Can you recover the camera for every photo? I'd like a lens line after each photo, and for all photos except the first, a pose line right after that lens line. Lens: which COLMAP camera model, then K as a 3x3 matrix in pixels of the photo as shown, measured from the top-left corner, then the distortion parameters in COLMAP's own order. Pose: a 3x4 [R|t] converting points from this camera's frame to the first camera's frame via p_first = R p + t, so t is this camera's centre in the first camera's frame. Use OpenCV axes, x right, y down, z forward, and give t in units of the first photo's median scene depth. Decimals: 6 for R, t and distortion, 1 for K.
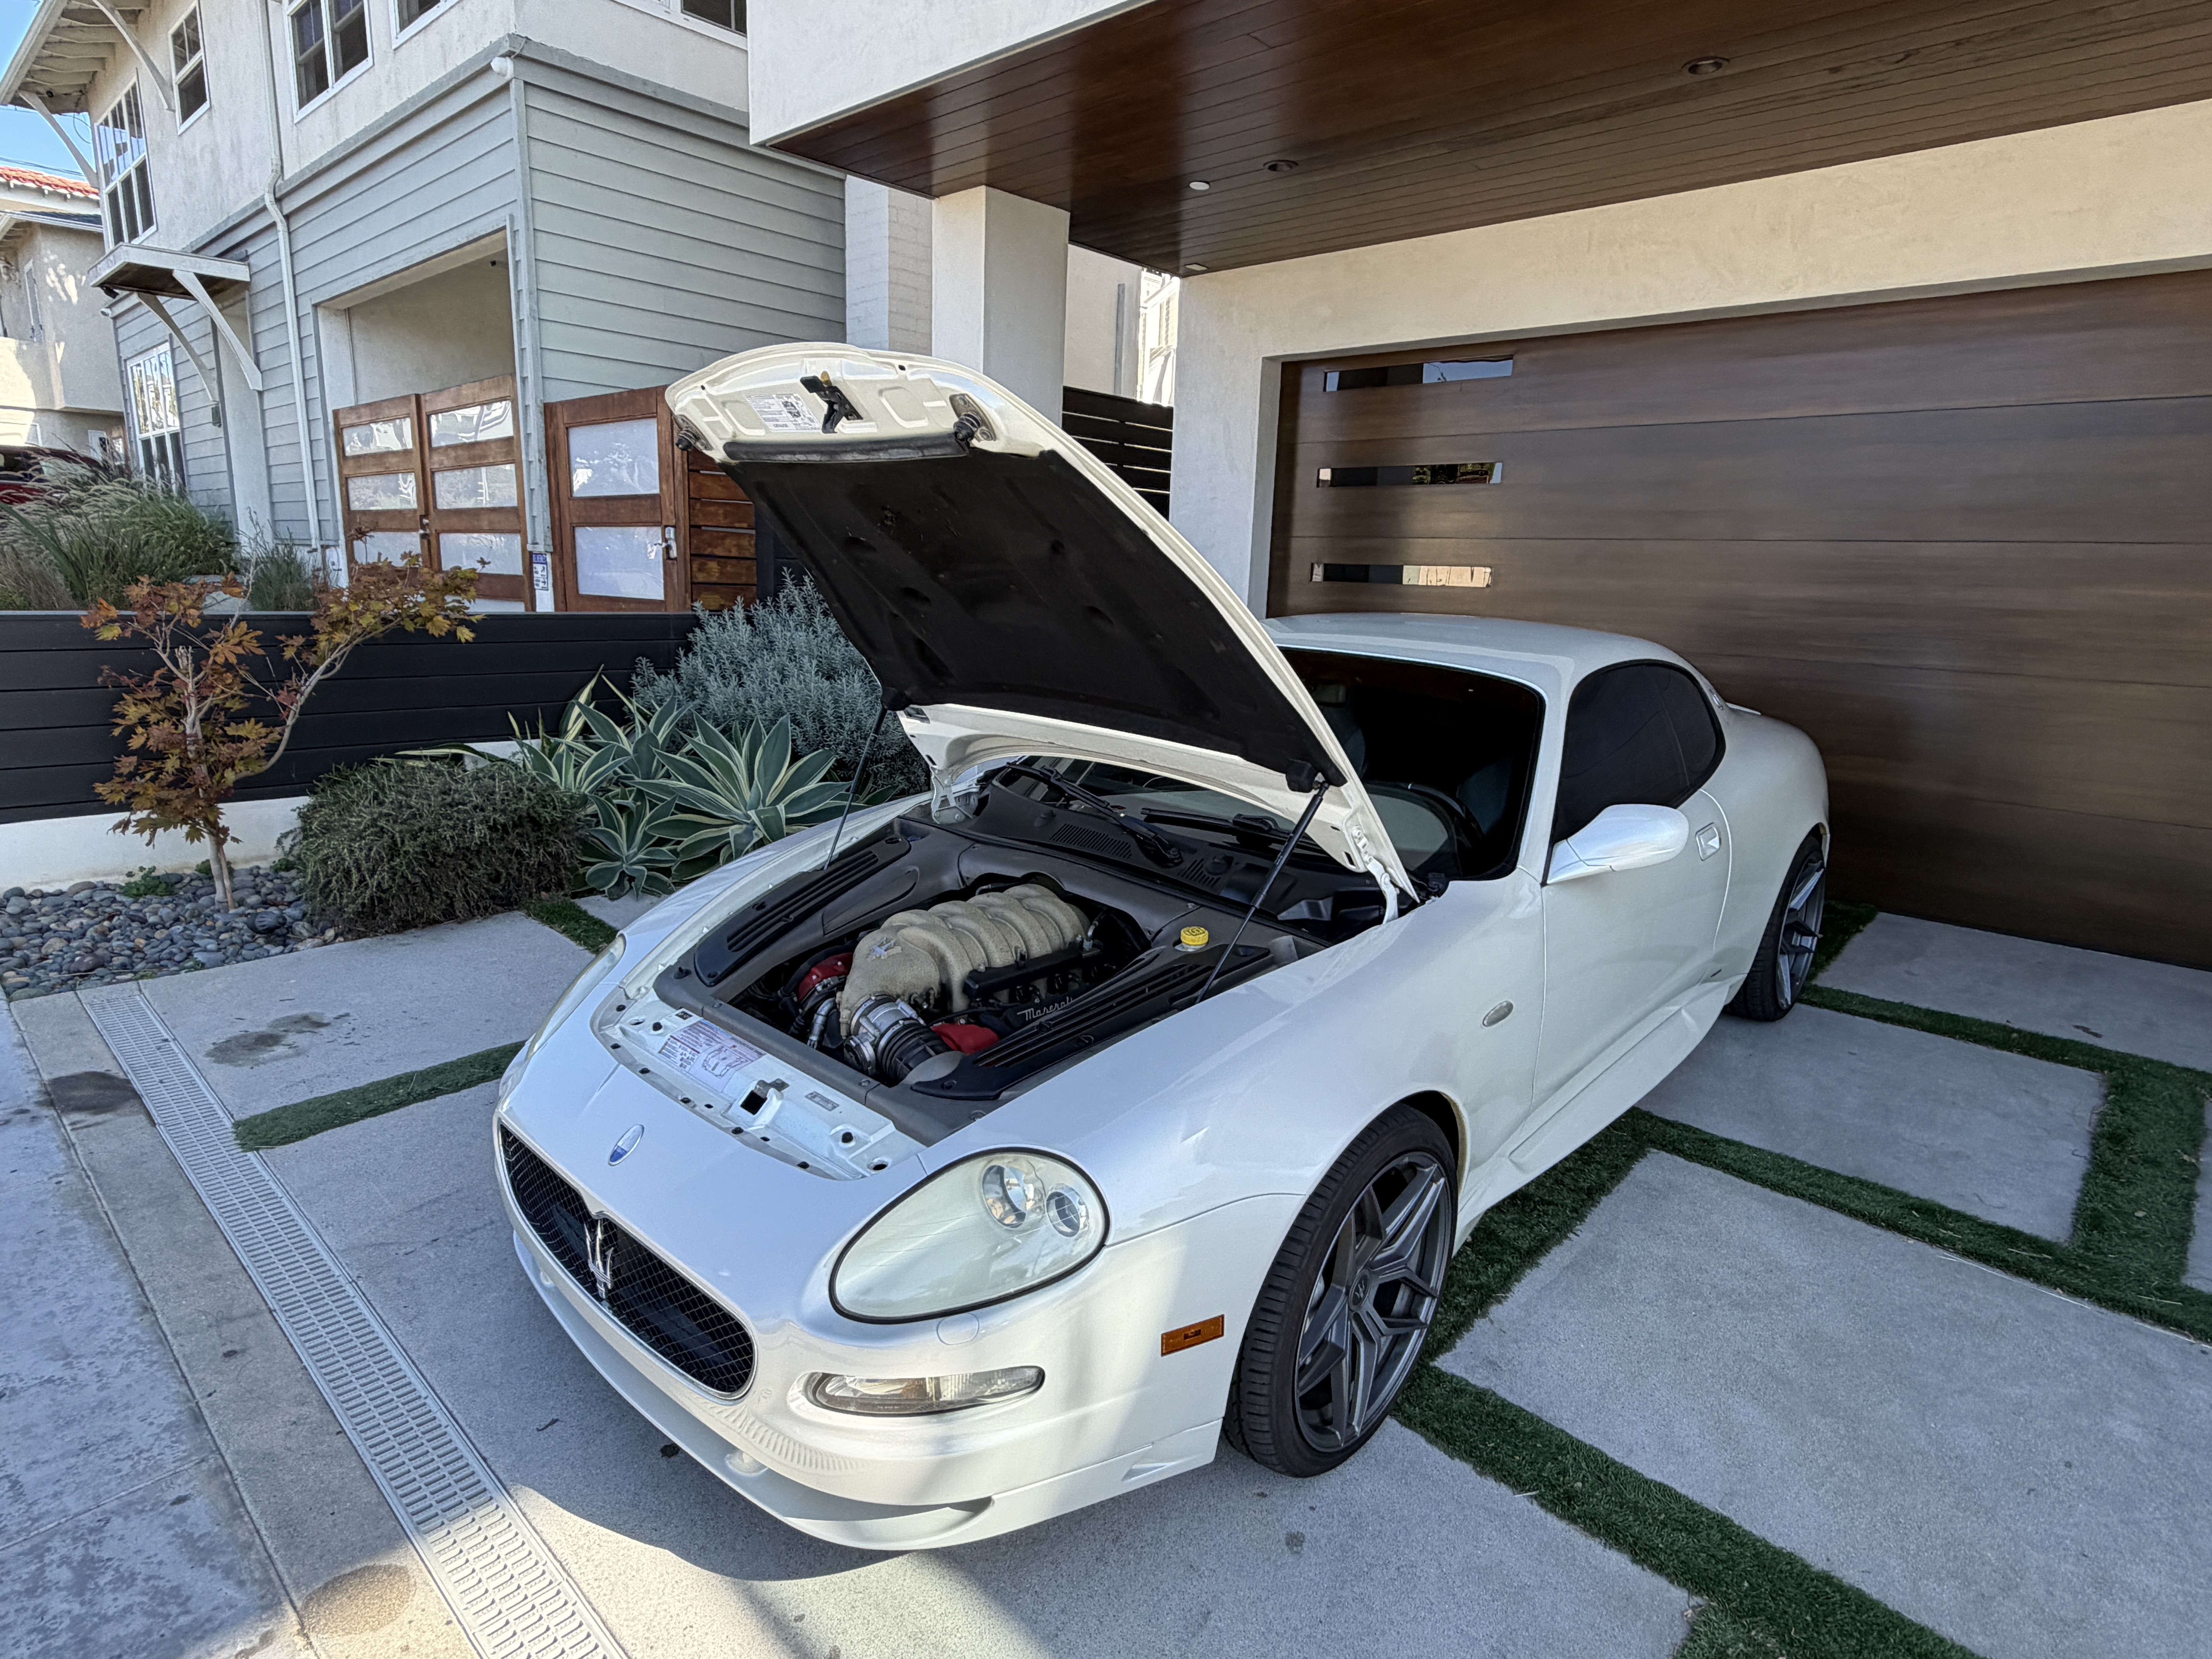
lens RADIAL K [[1202.5, 0, 1094.0], [0, 1202.5, 830.0], [0, 0, 1]] dist [0.002665, -0.000934]
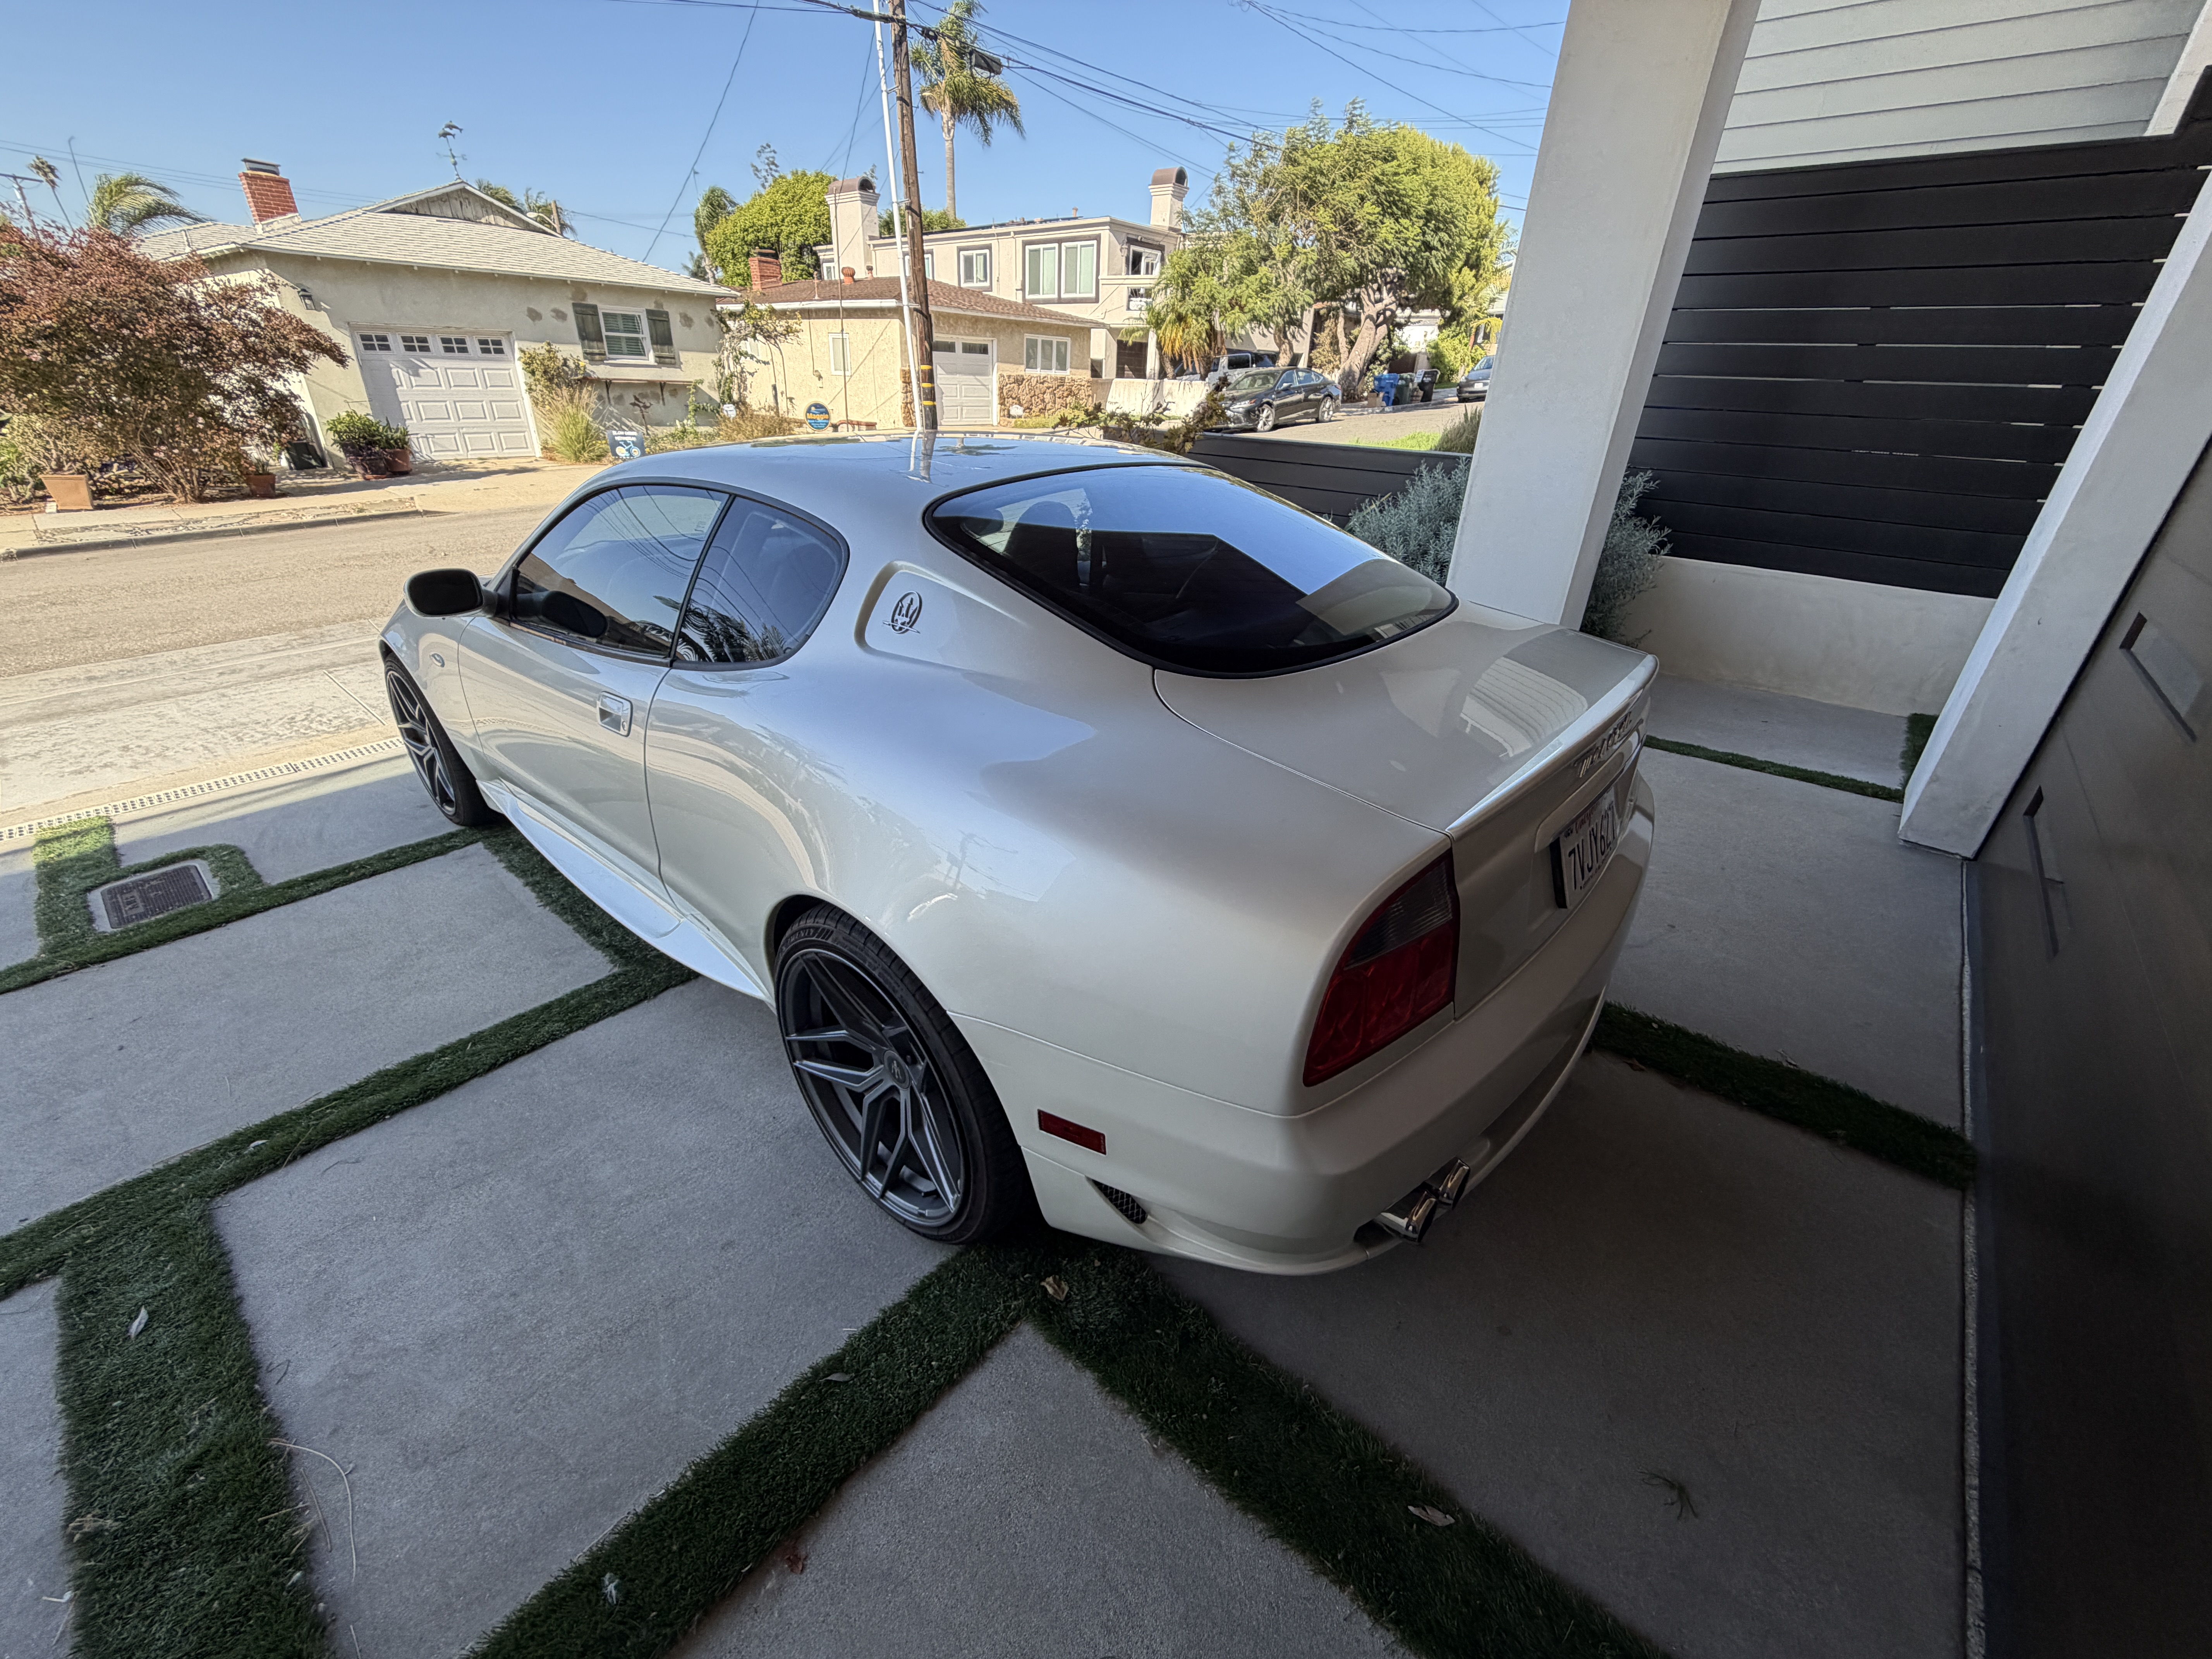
lens RADIAL K [[884.6, 0, 1107.1], [0, 884.6, 831.1], [0, 0, 1]] dist [-0.000570, 0.000865]
pose [[0.033587, 0.423967, -0.905055, 0.816353], [-0.241424, 0.882190, 0.404296, -0.182513], [0.969838, 0.204922, 0.131986, 0.937400]]
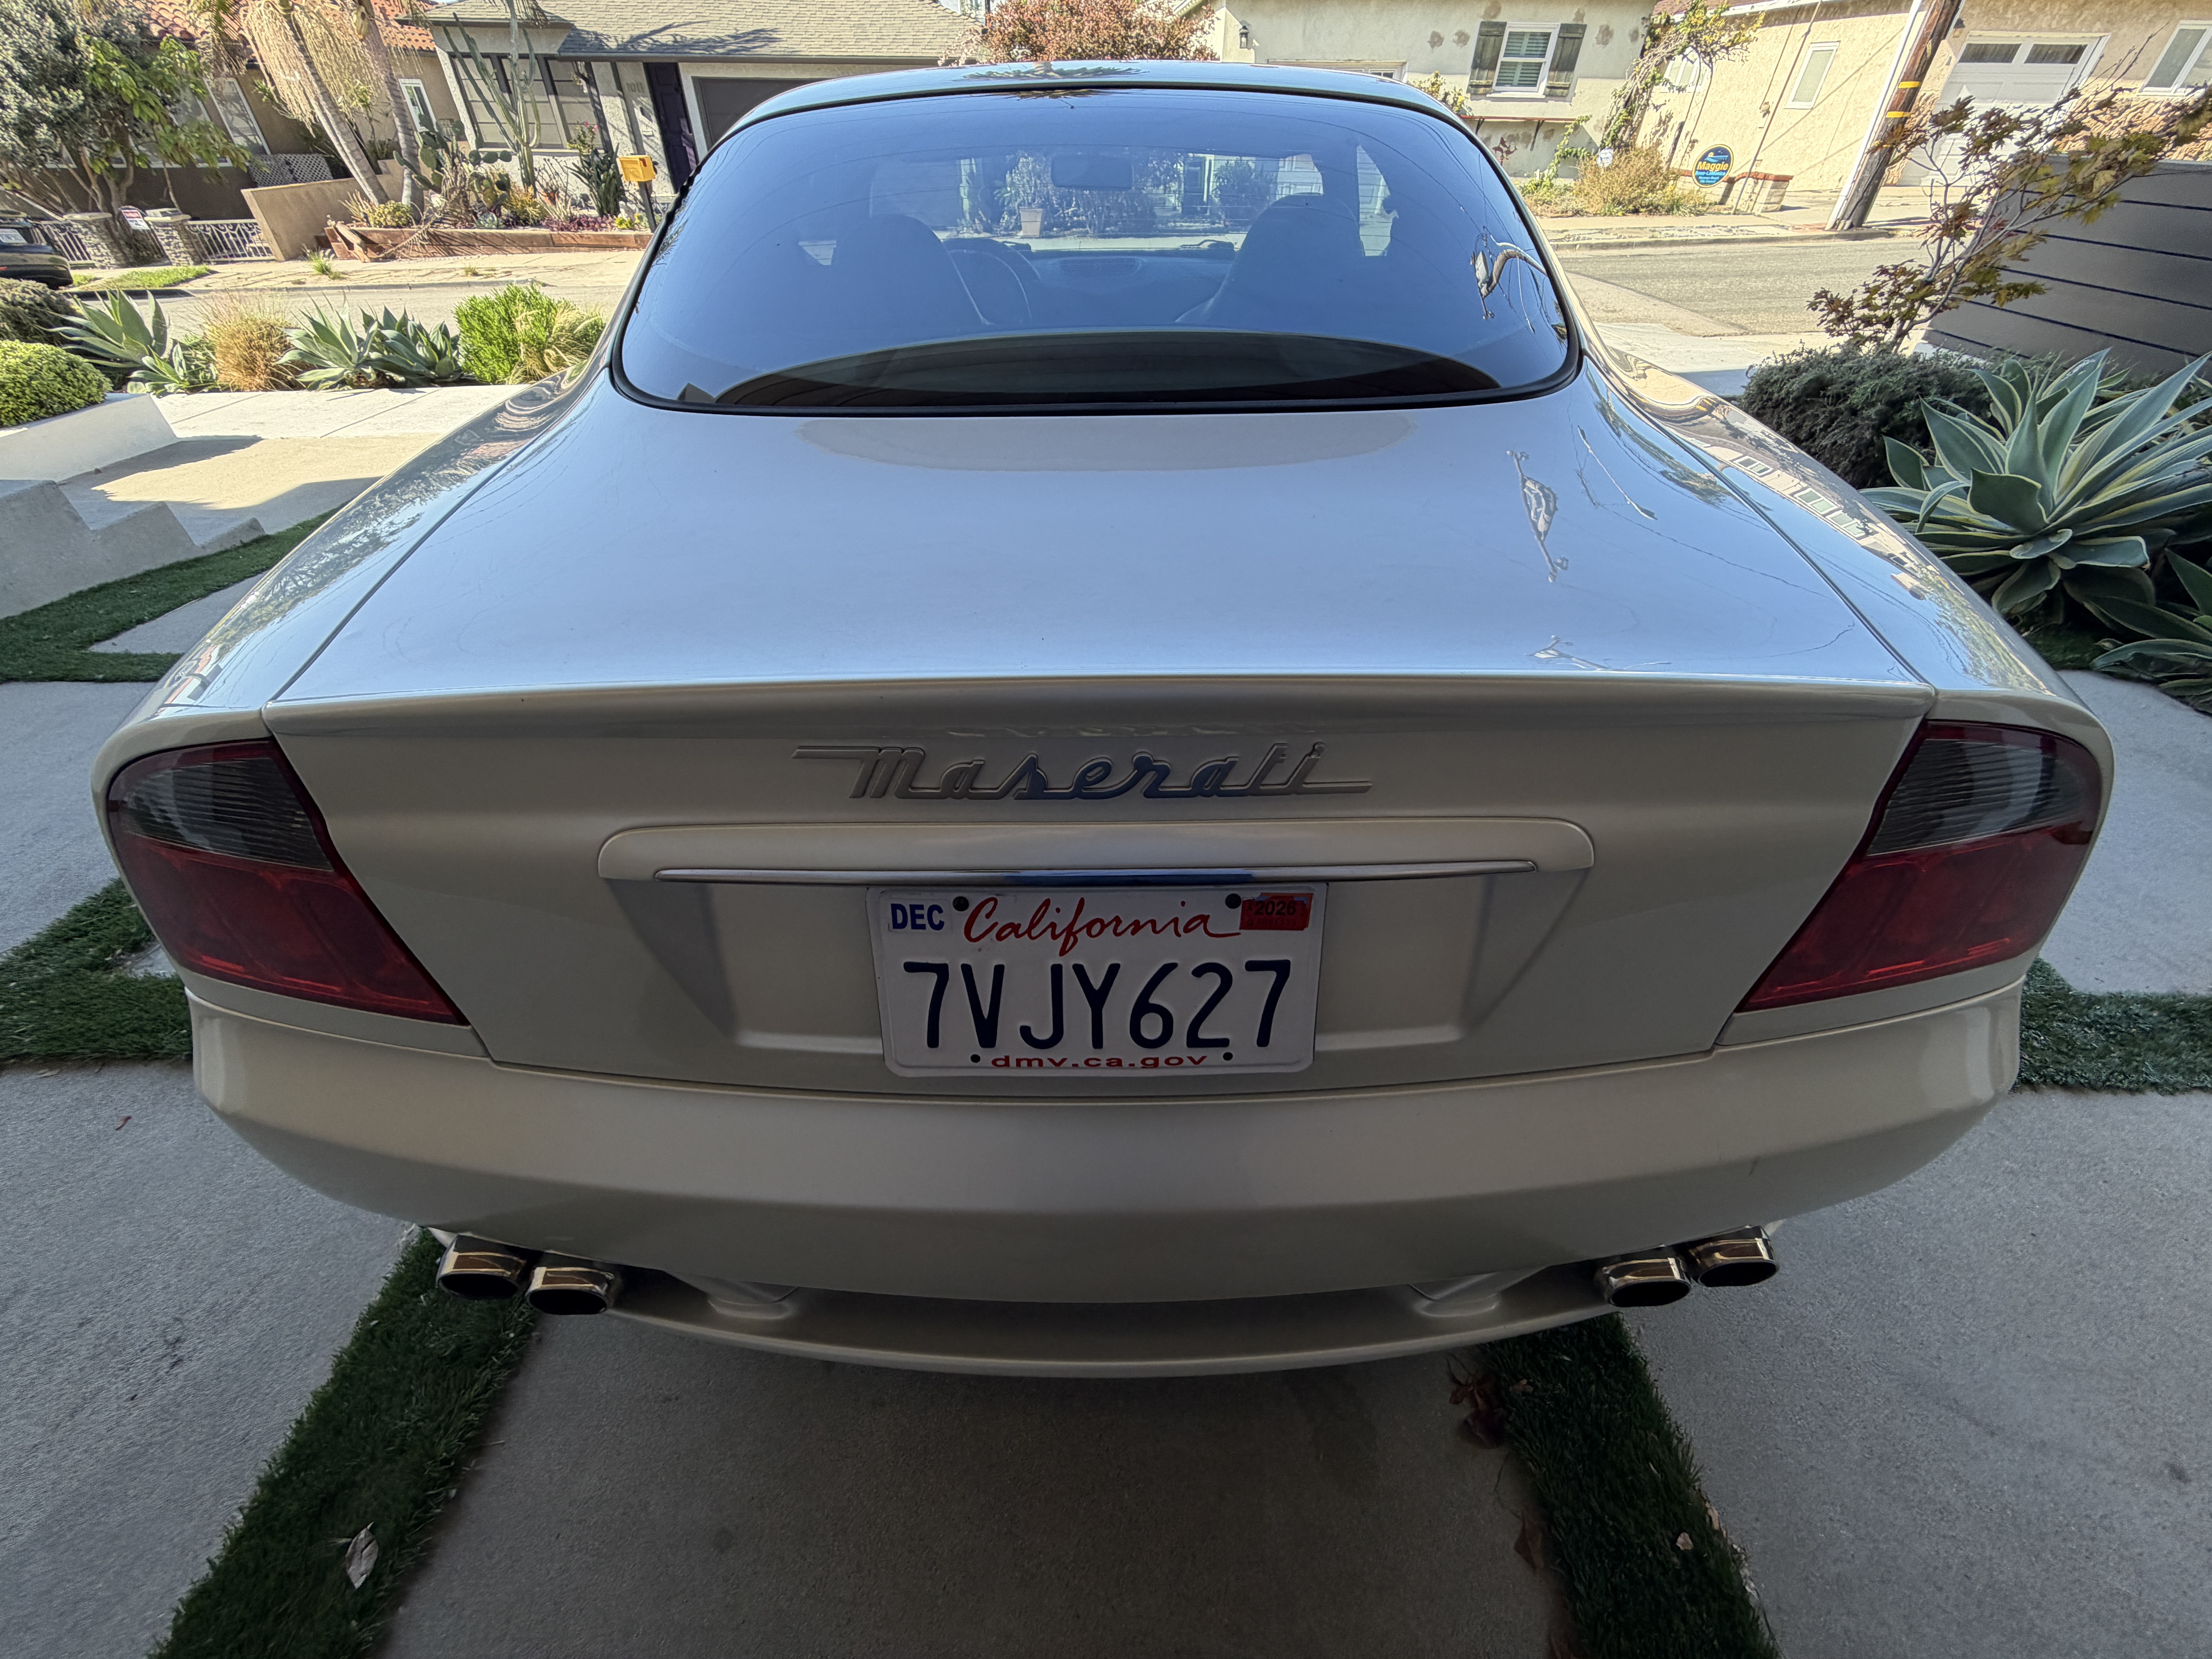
lens RADIAL K [[884.6, 0, 1097.0], [0, 884.6, 828.9], [0, 0, 1]] dist [-0.000570, 0.000865]
pose [[-0.735841, 0.395956, -0.549324, 0.584357], [-0.177114, 0.670444, 0.720510, -0.203439], [0.653582, 0.627474, -0.423211, 1.206238]]
